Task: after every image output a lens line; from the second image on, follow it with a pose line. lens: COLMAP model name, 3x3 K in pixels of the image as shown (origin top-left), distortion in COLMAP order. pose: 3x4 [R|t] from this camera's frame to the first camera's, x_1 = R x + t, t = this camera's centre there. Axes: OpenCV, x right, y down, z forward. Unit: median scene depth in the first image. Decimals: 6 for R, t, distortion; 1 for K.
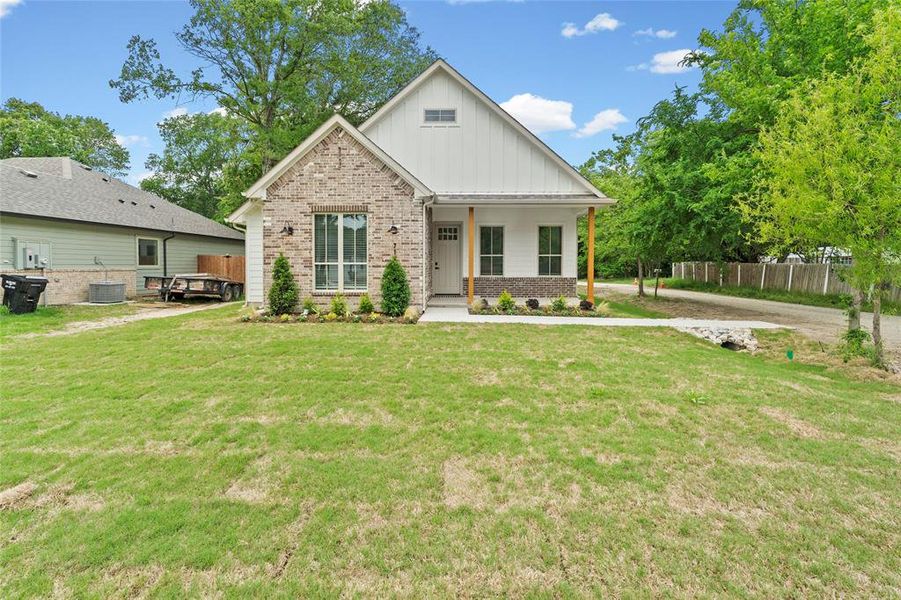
lens RADIAL K [[426.7, 0, 441.4], [0, 426.7, 274.2], [0, 0, 1]] dist [-0.000776, -0.000319]
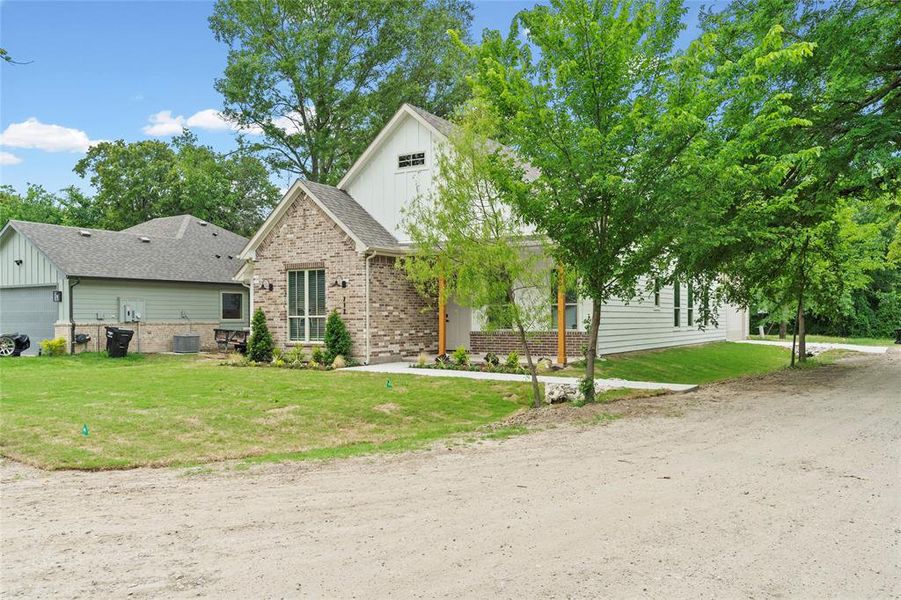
lens RADIAL K [[752.9, 0, 451.6], [0, 752.9, 327.4], [0, 0, 1]] dist [0.005231, 0.001640]
pose [[0.863747, 0.001506, -0.503923, 1.030148], [-0.004660, 0.999977, -0.004998, 0.009811], [0.503903, 0.006665, 0.863734, -0.448842]]
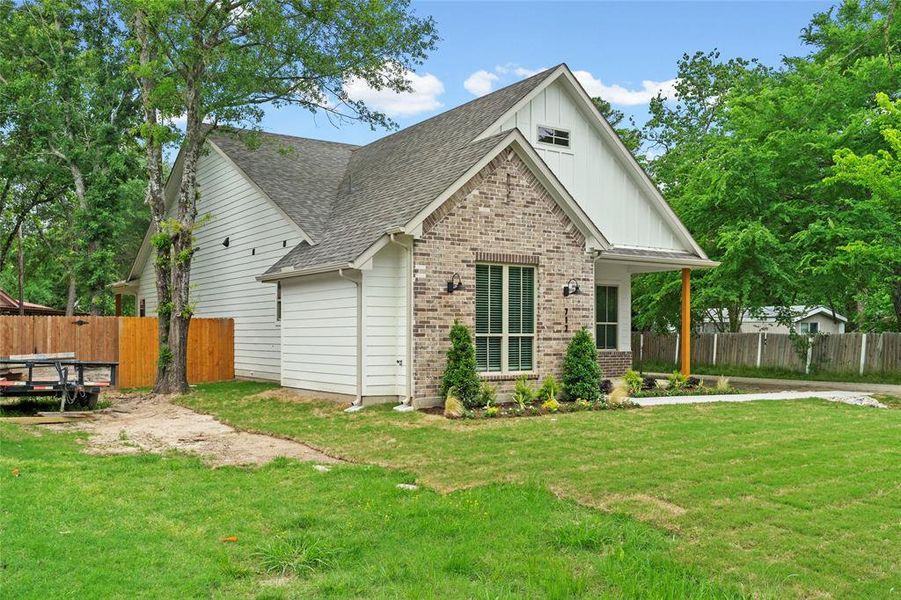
lens RADIAL K [[820.9, 0, 450.5], [0, 820.9, 341.2], [0, 0, 1]] dist [-0.008508, -0.004302]
pose [[0.814118, -0.003807, 0.580686, -1.112772], [0.008003, 0.999957, -0.004664, -0.008696], [-0.580644, 0.008444, 0.814114, -0.069080]]
